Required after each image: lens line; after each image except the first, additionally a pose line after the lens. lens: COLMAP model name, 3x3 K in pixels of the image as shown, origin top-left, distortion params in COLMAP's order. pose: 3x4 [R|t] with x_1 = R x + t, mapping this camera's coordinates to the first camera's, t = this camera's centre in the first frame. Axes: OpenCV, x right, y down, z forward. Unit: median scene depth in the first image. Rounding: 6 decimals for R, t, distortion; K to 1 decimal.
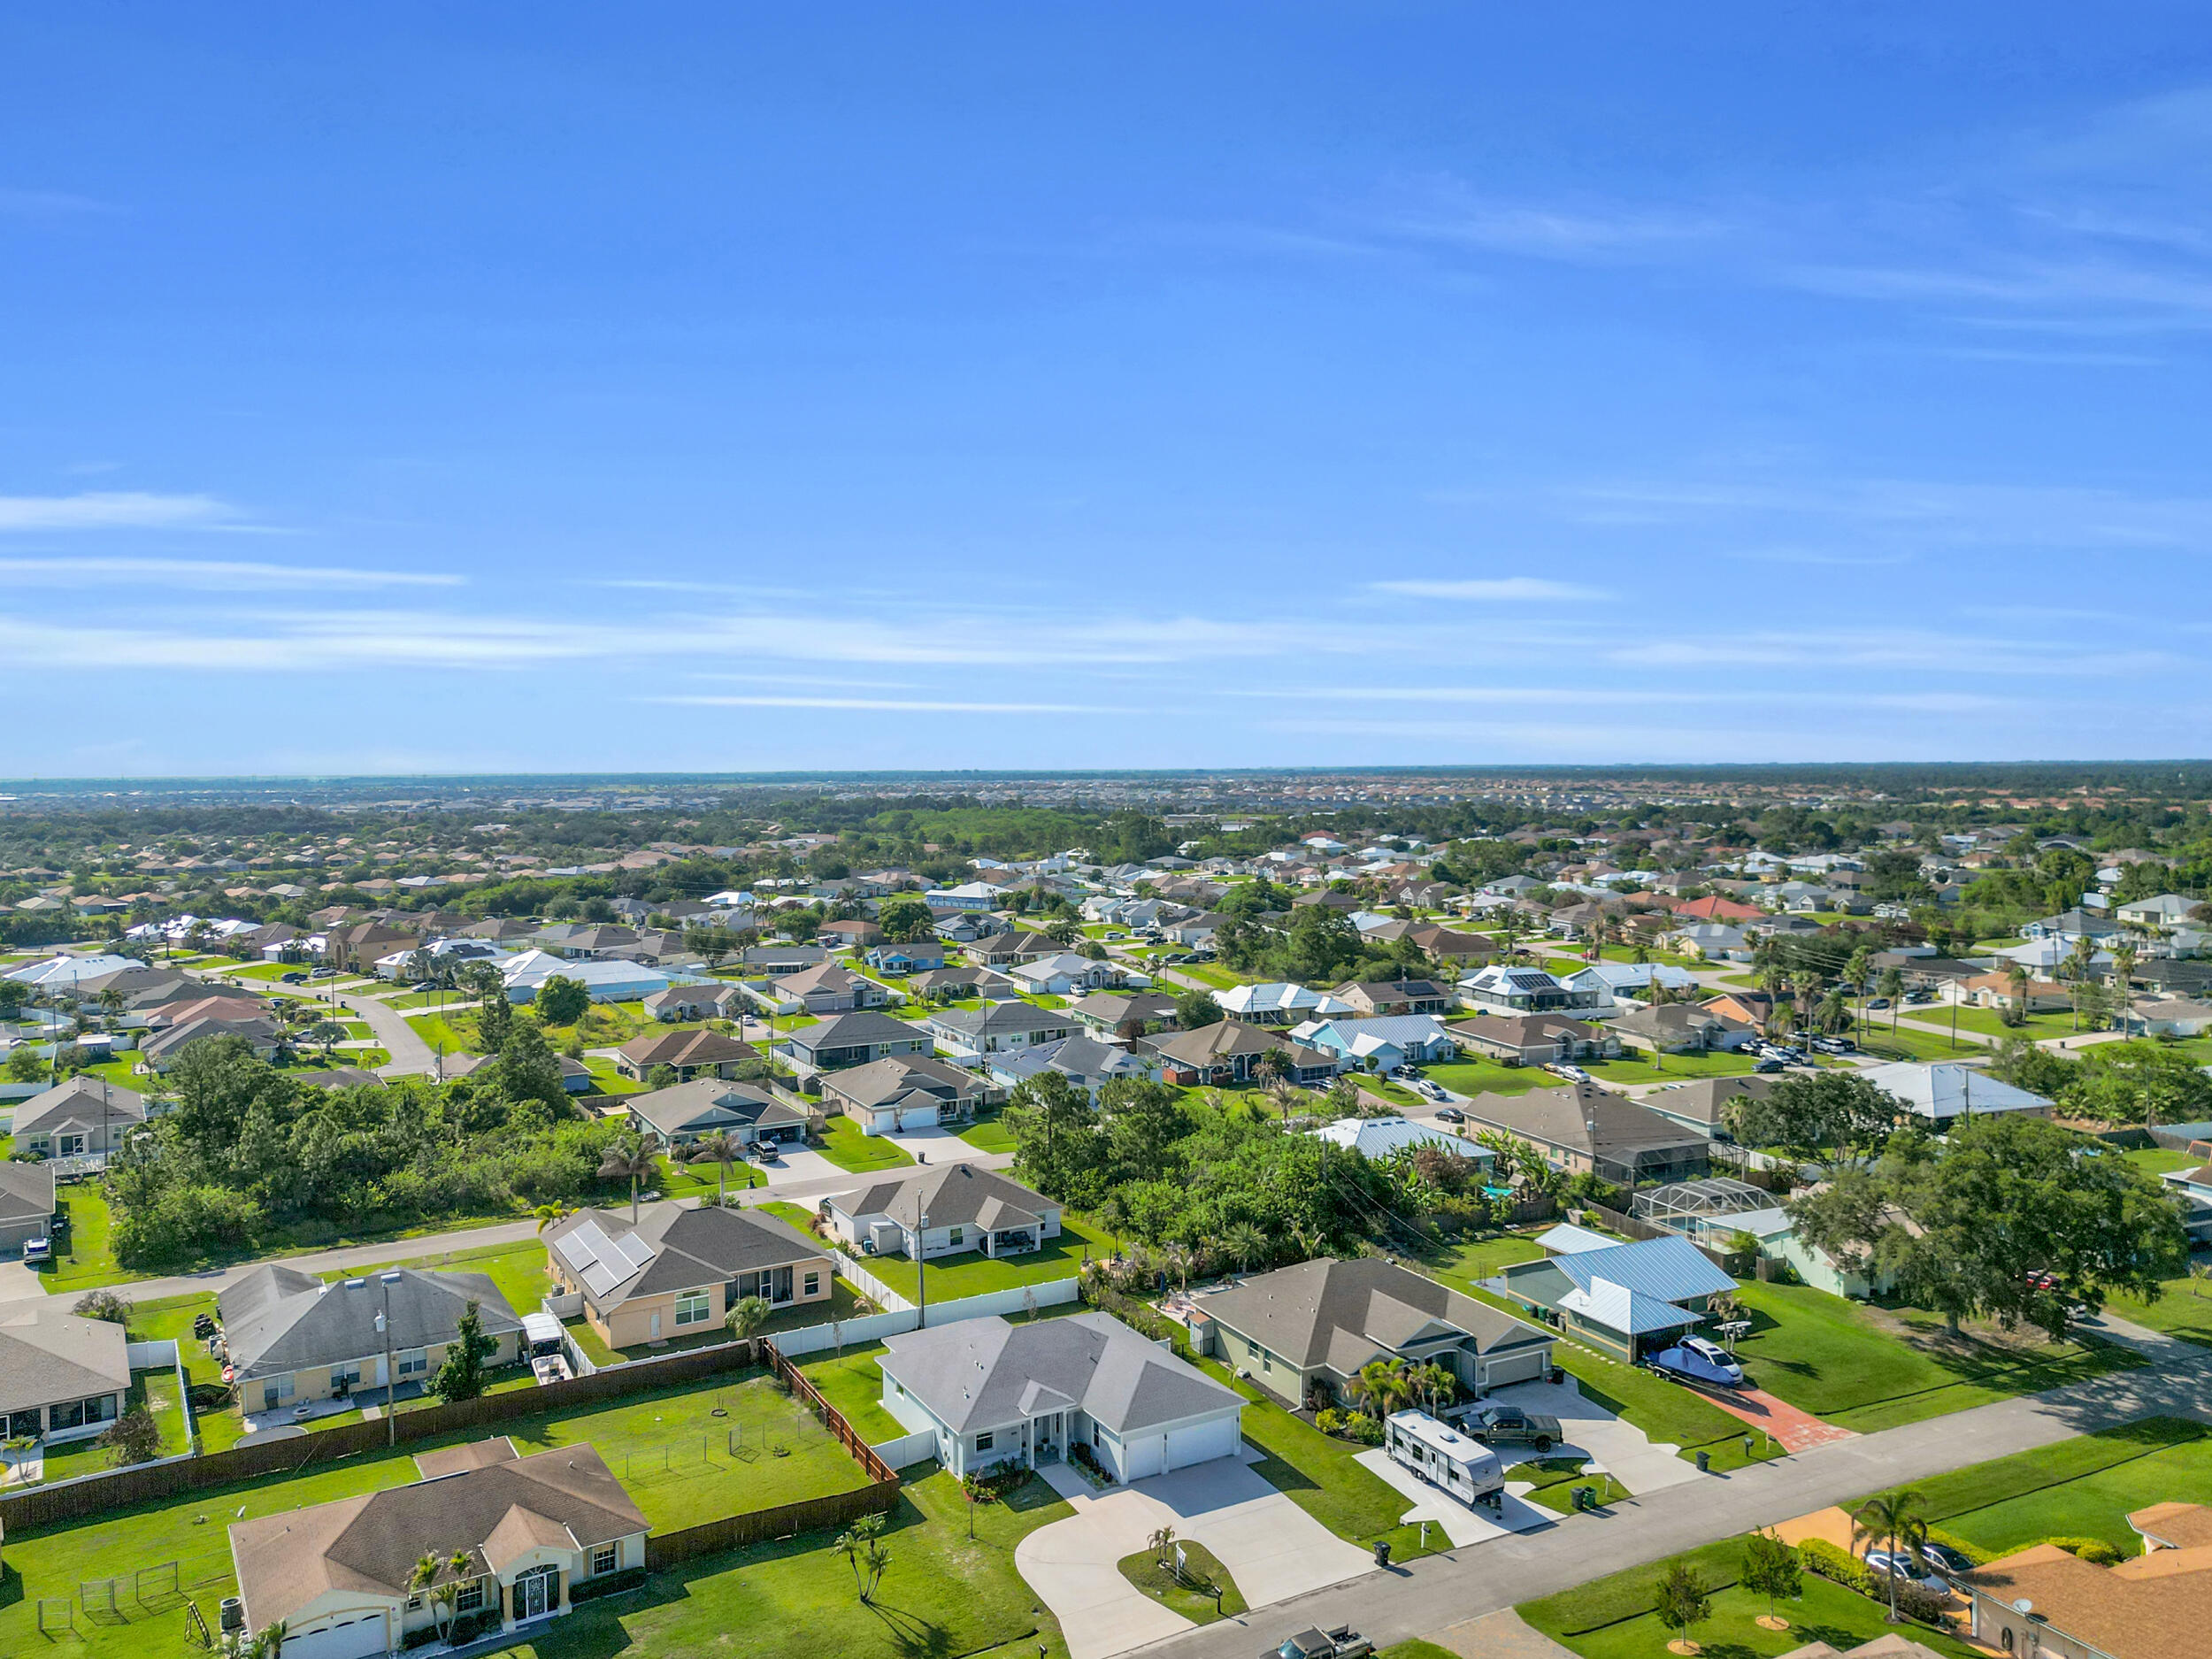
lens RADIAL K [[1594.6, 0, 1095.3], [0, 1594.6, 778.1], [0, 0, 1]] dist [0.076217, -0.068663]
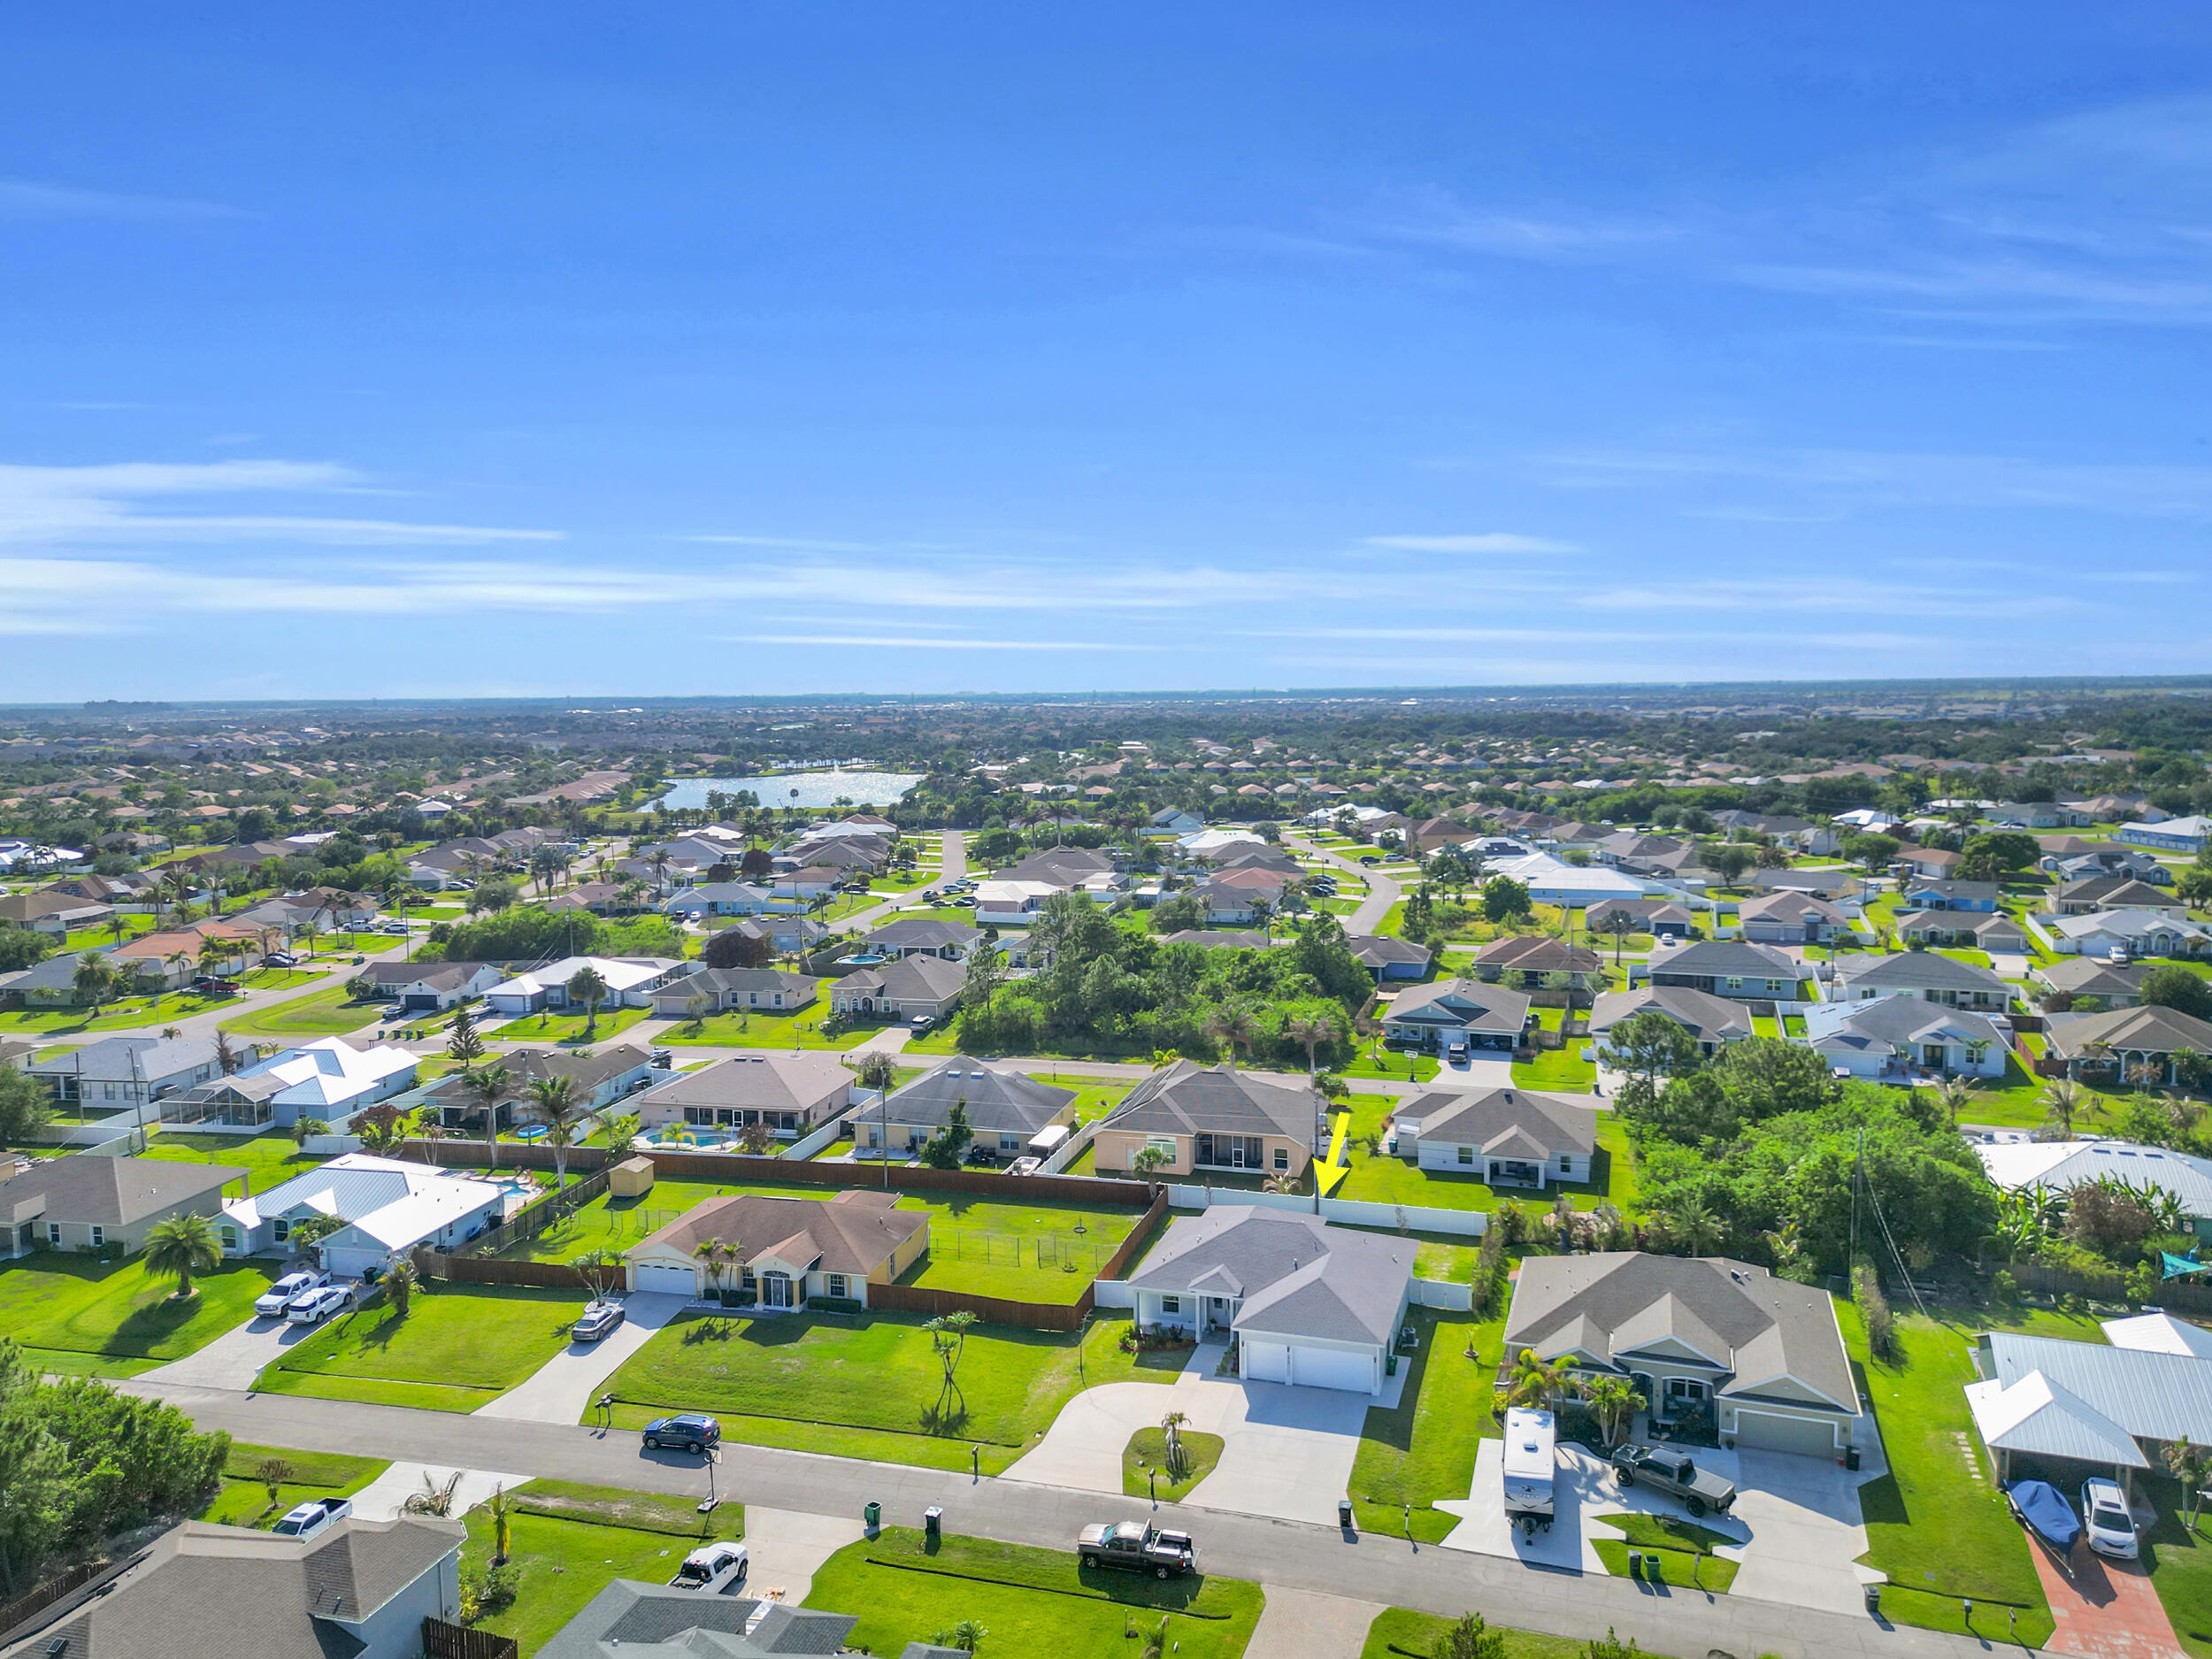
lens RADIAL K [[1594.6, 0, 1095.3], [0, 1594.6, 778.1], [0, 0, 1]] dist [0.076217, -0.068663]
pose [[0.683136, 0.039615, -0.729216, 0.567664], [0.003111, 0.998361, 0.057150, -0.005396], [0.730284, -0.041310, 0.681893, 0.199131]]
